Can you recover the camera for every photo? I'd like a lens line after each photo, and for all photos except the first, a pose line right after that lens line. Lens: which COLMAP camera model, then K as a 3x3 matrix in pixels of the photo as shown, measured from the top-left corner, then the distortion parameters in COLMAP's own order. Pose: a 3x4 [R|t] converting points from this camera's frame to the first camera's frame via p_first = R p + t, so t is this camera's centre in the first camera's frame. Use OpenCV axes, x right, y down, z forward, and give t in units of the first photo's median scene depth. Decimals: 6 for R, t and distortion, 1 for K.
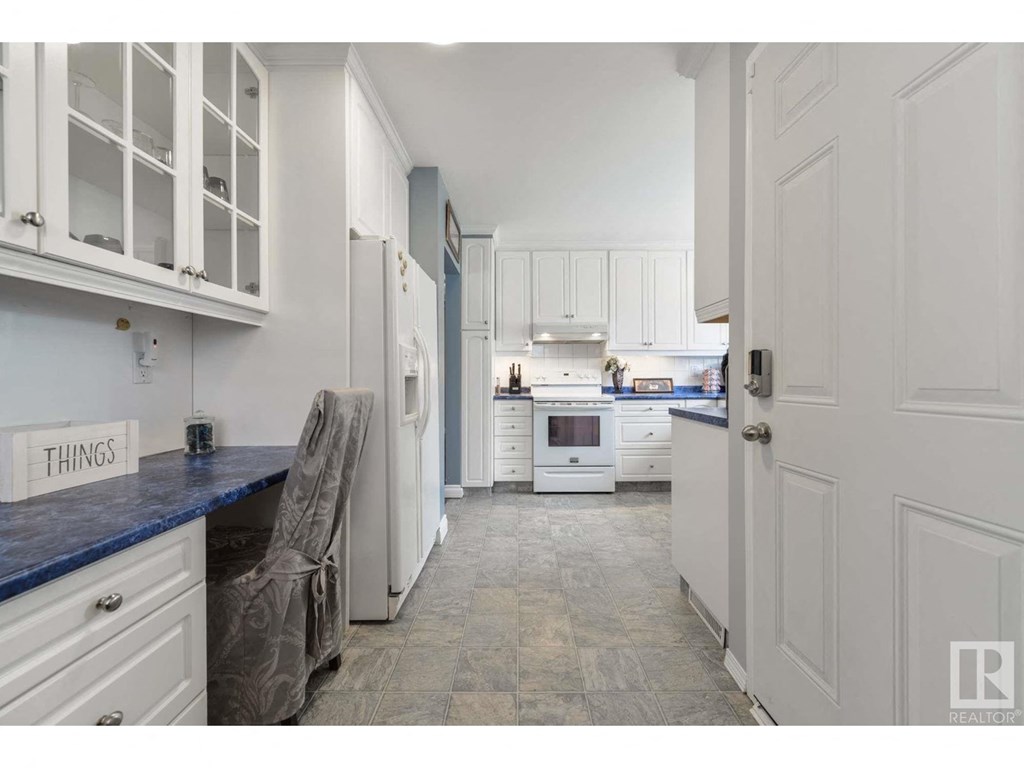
lens RADIAL K [[406.0, 0, 513.5], [0, 406.0, 379.7], [0, 0, 1]] dist [0.004236, -0.001308]
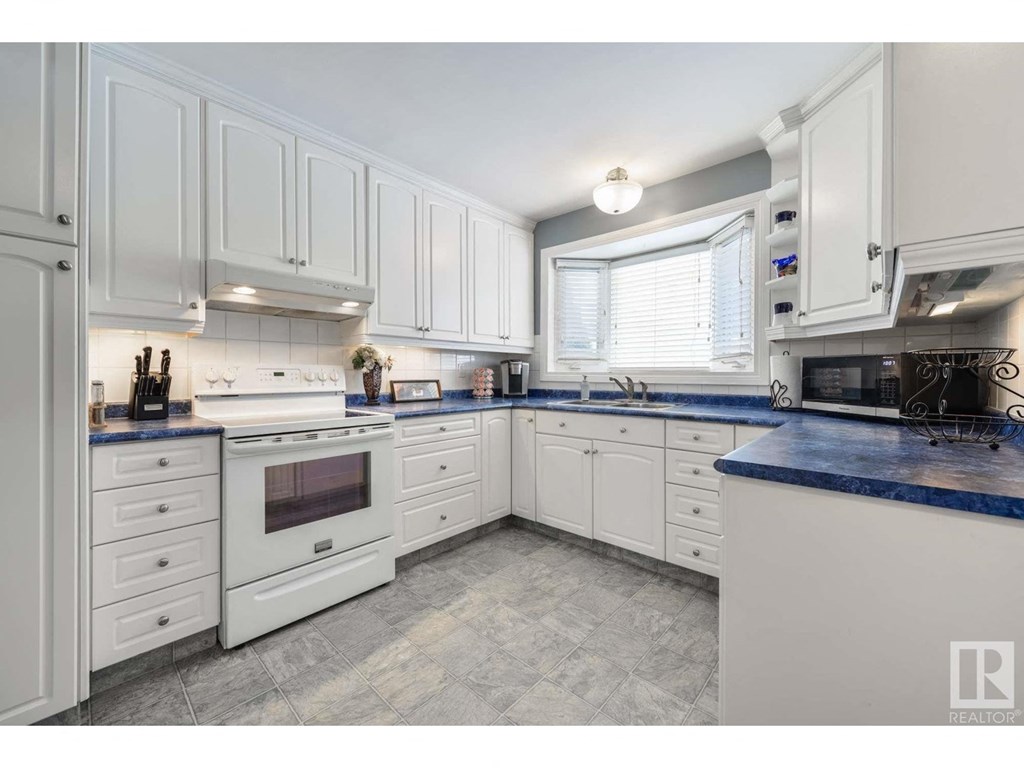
lens RADIAL K [[406.0, 0, 514.8], [0, 406.0, 376.1], [0, 0, 1]] dist [0.004236, -0.001308]
pose [[0.668749, 0.000574, 0.743488, -0.060571], [-0.002836, 0.999994, 0.001778, -0.013065], [-0.743483, -0.003298, 0.668747, 0.445828]]
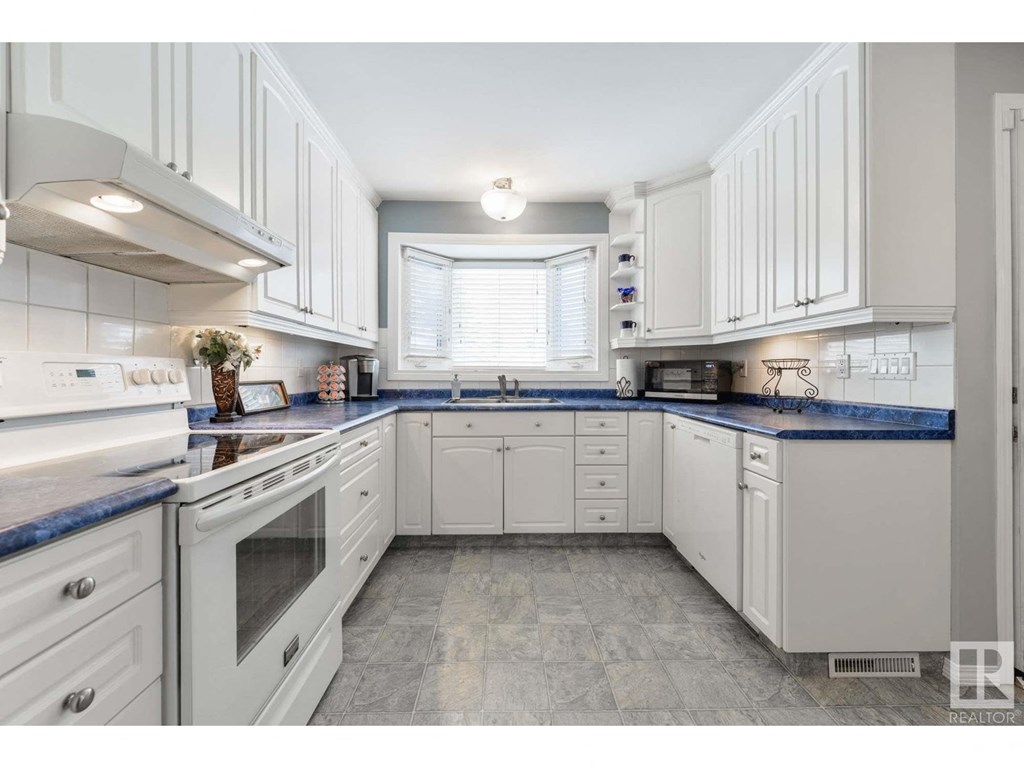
lens RADIAL K [[406.0, 0, 512.3], [0, 406.0, 371.3], [0, 0, 1]] dist [0.004236, -0.001308]
pose [[-0.023018, 0.006089, 0.999716, -0.153771], [-0.000718, 0.999981, -0.006108, -0.013648], [-0.999735, -0.000858, -0.023013, 0.764788]]
